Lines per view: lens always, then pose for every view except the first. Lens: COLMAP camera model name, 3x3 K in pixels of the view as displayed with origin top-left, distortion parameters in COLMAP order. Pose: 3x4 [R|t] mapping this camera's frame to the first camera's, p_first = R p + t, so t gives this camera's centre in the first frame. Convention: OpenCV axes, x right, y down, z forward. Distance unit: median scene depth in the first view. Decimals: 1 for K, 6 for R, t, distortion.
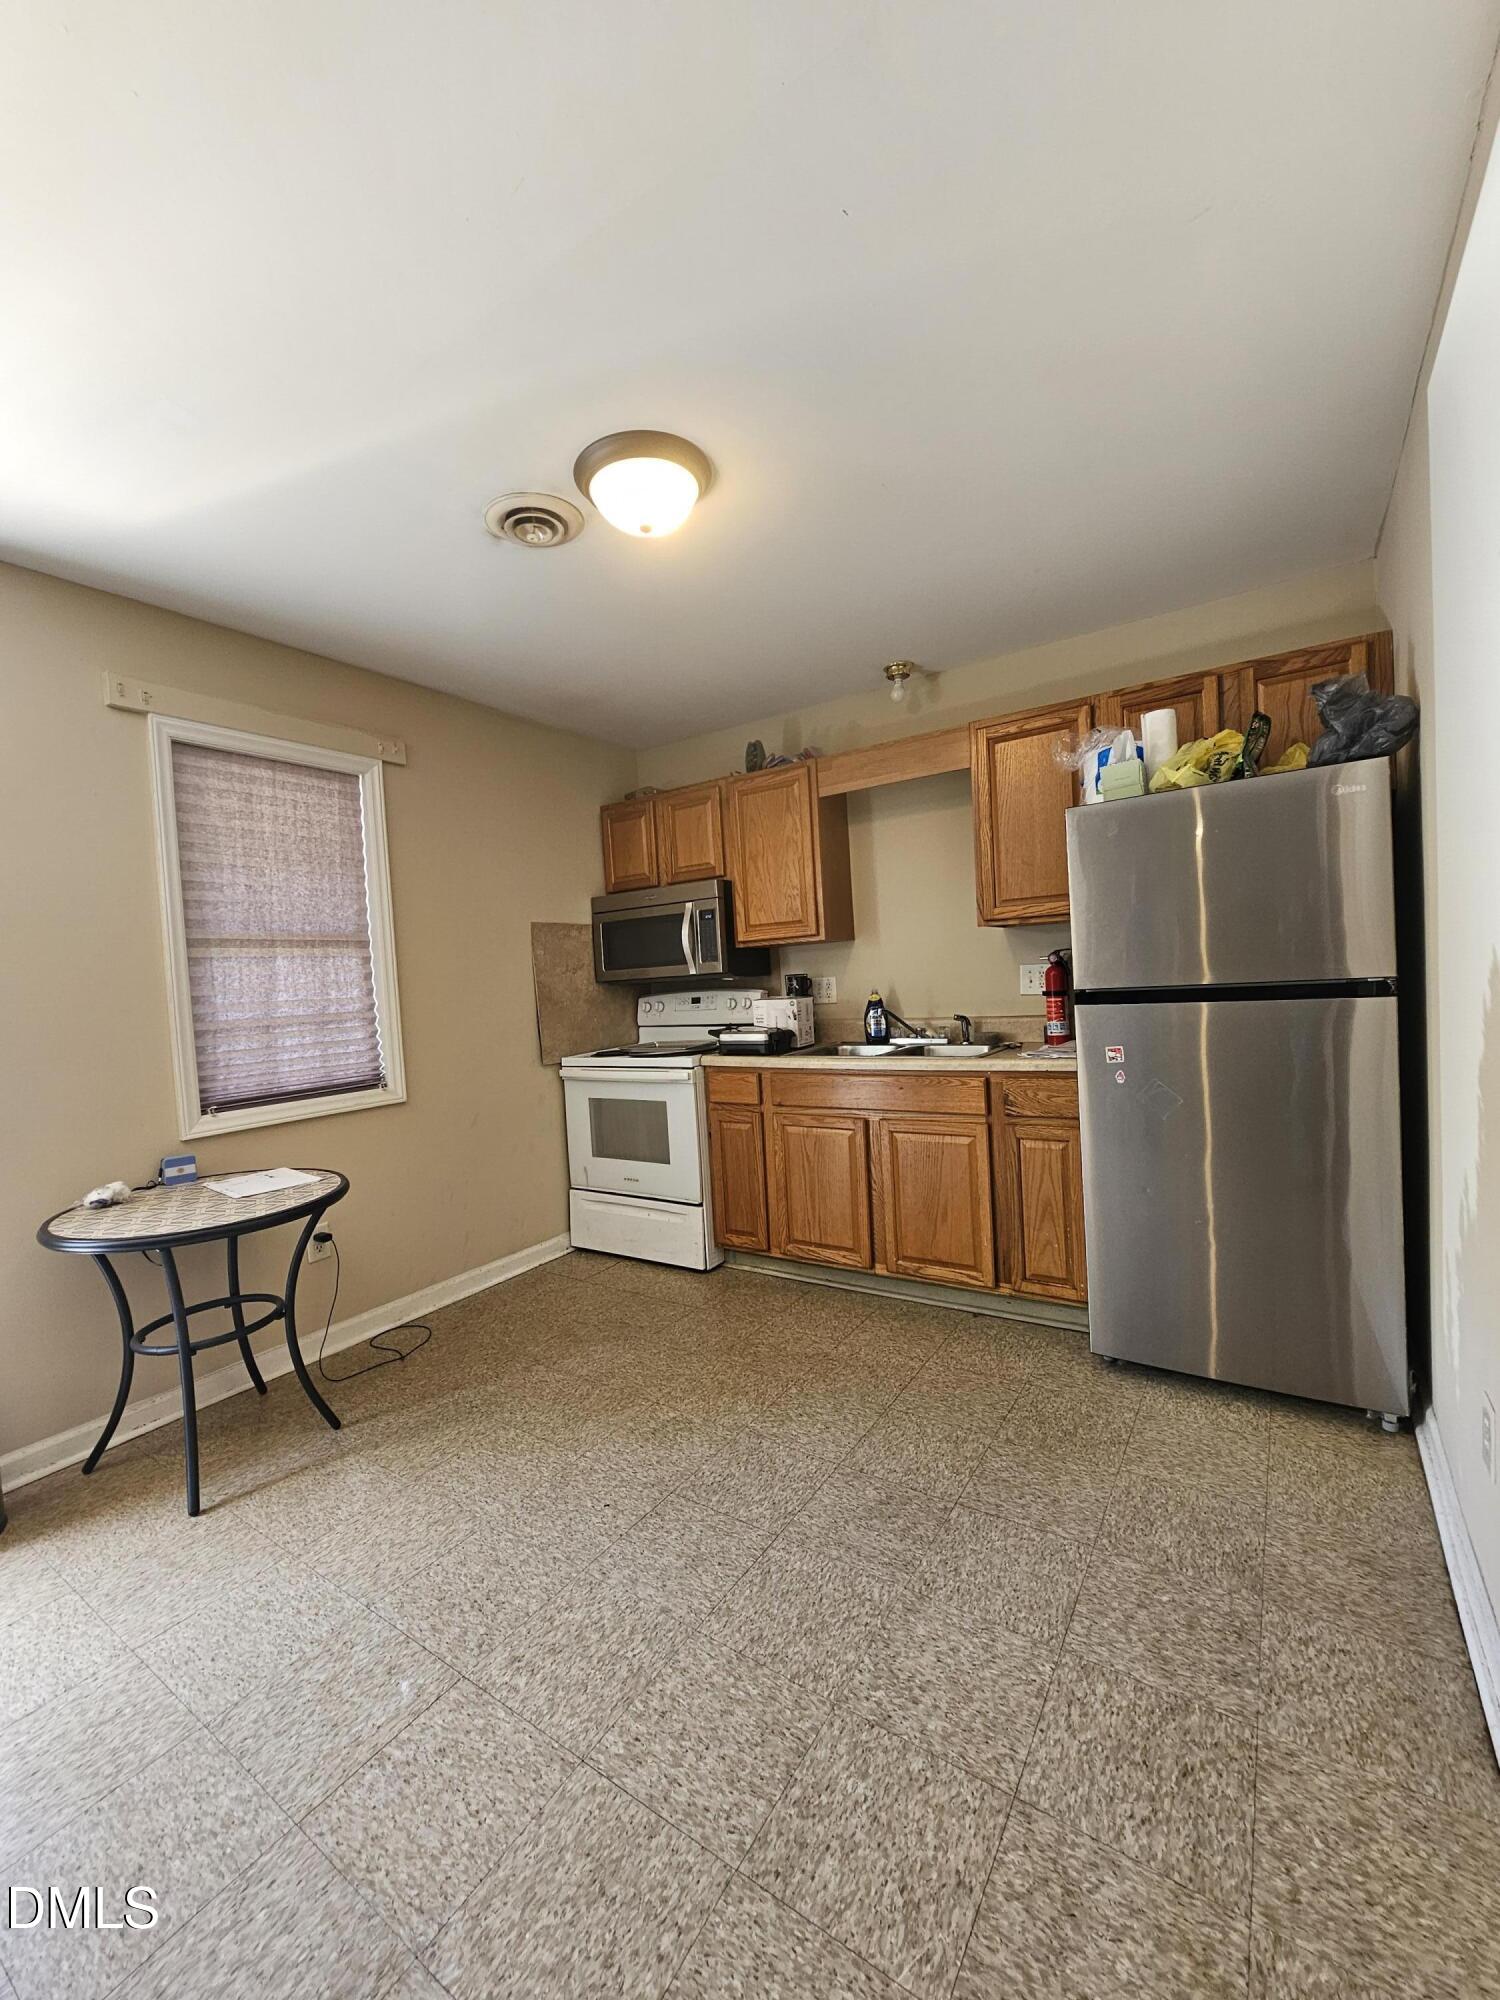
lens RADIAL K [[815.9, 0, 742.0], [0, 815.9, 1000.4], [0, 0, 1]] dist [-0.007303, 0.004184]
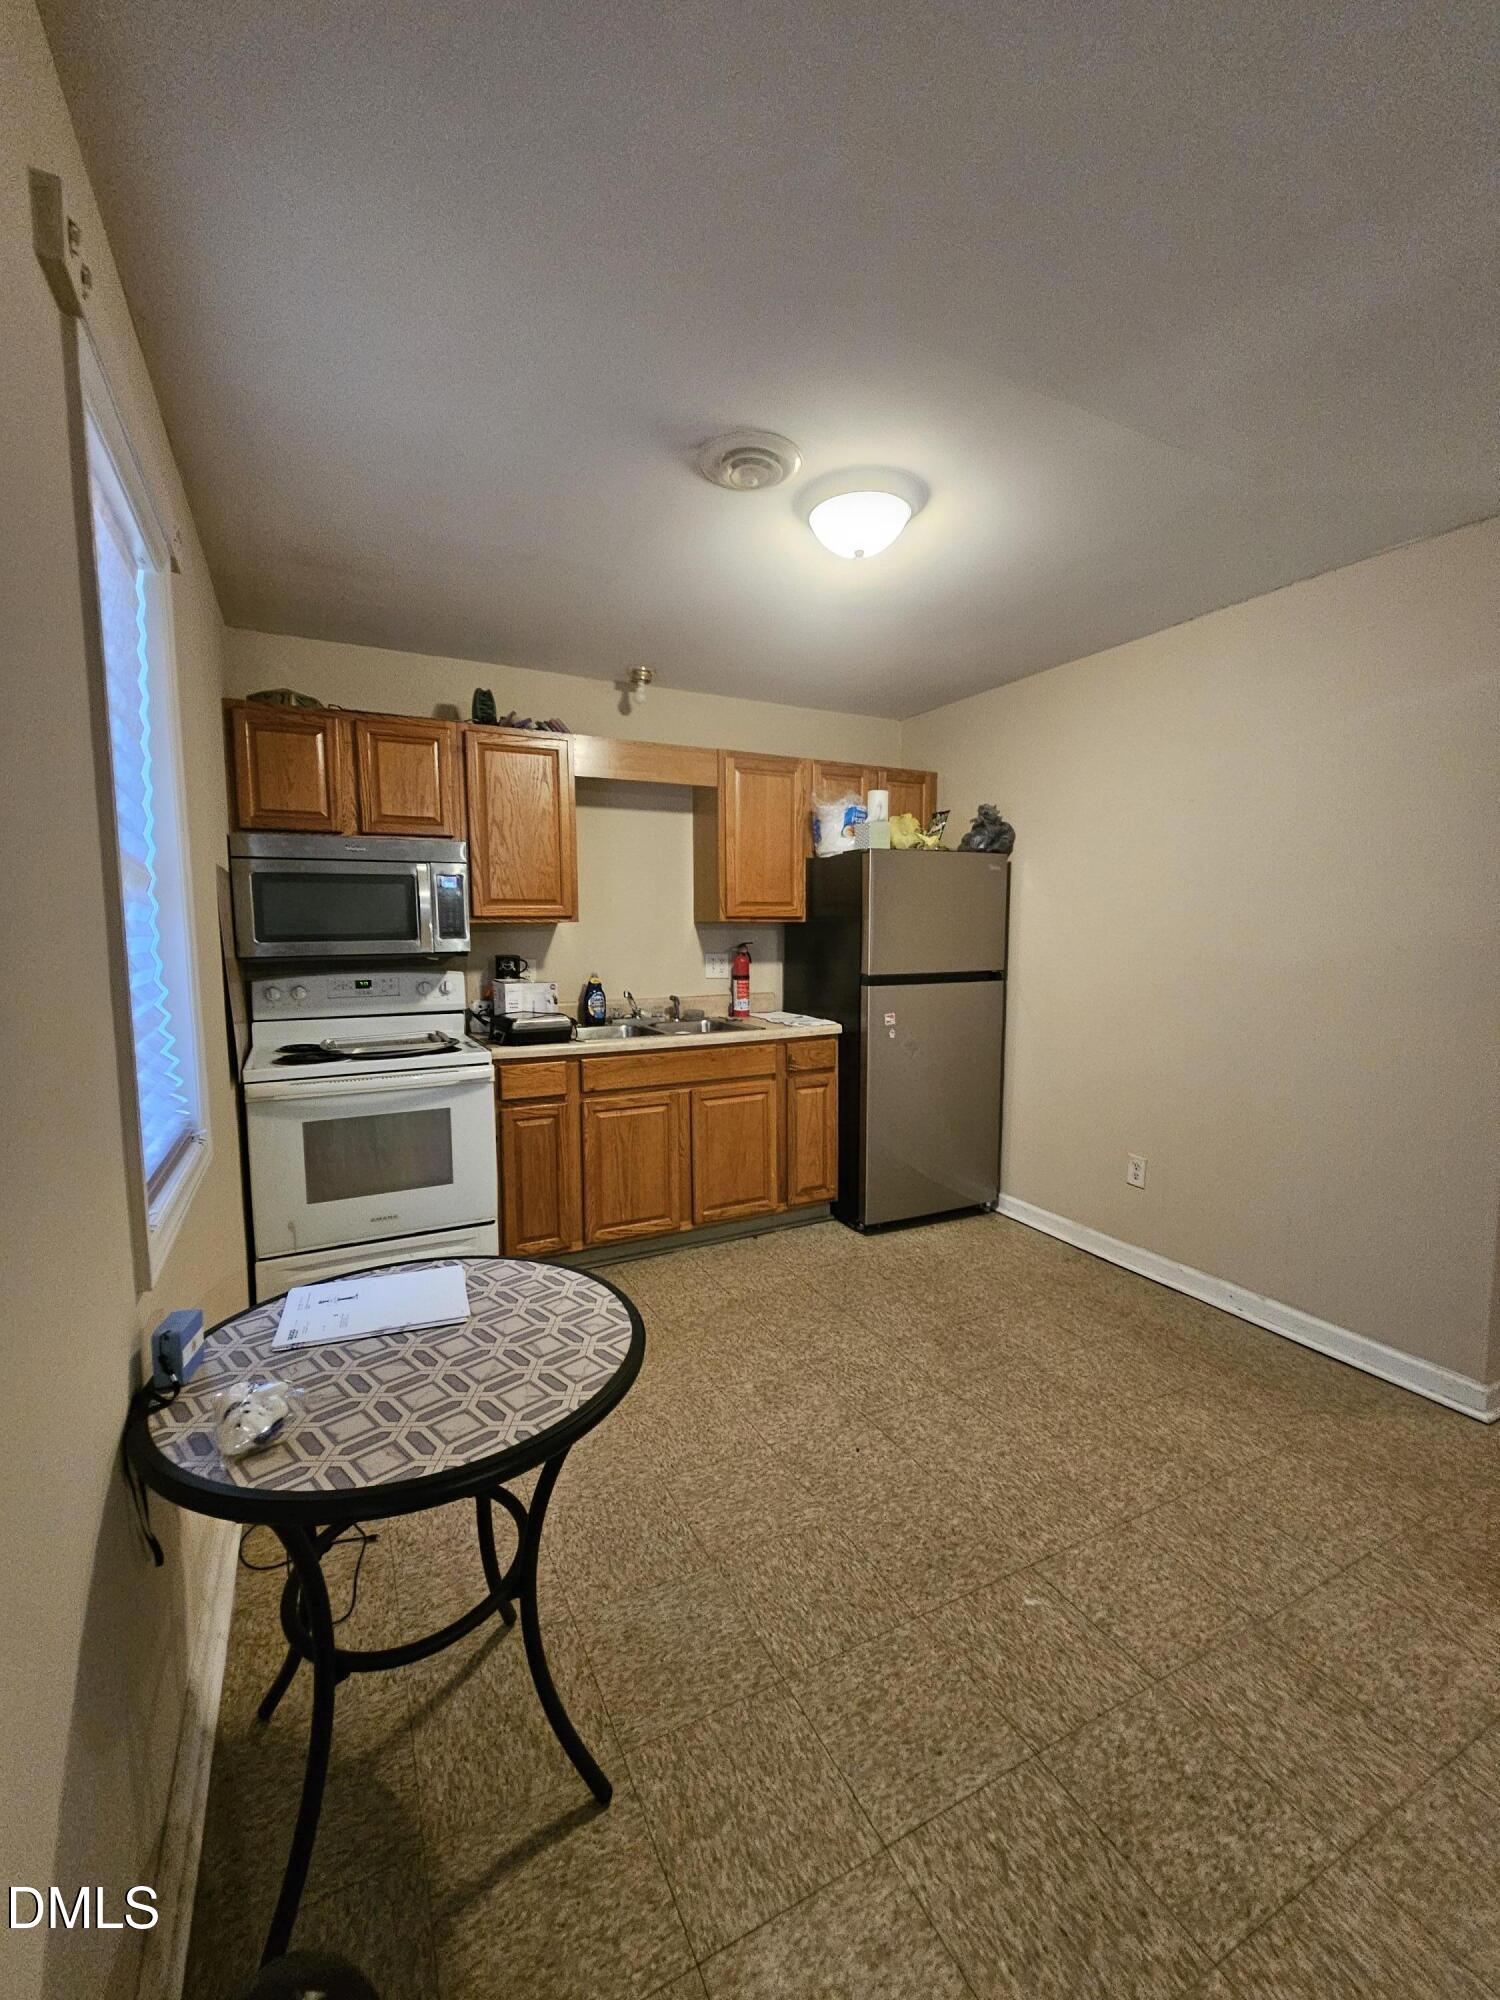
lens RADIAL K [[815.9, 0, 741.2], [0, 815.9, 1006.2], [0, 0, 1]] dist [-0.007303, 0.004184]
pose [[0.486464, -0.023884, 0.873374, -0.802796], [0.002701, 0.999663, 0.025833, 0.002739], [-0.873696, -0.010208, 0.486365, 0.420694]]
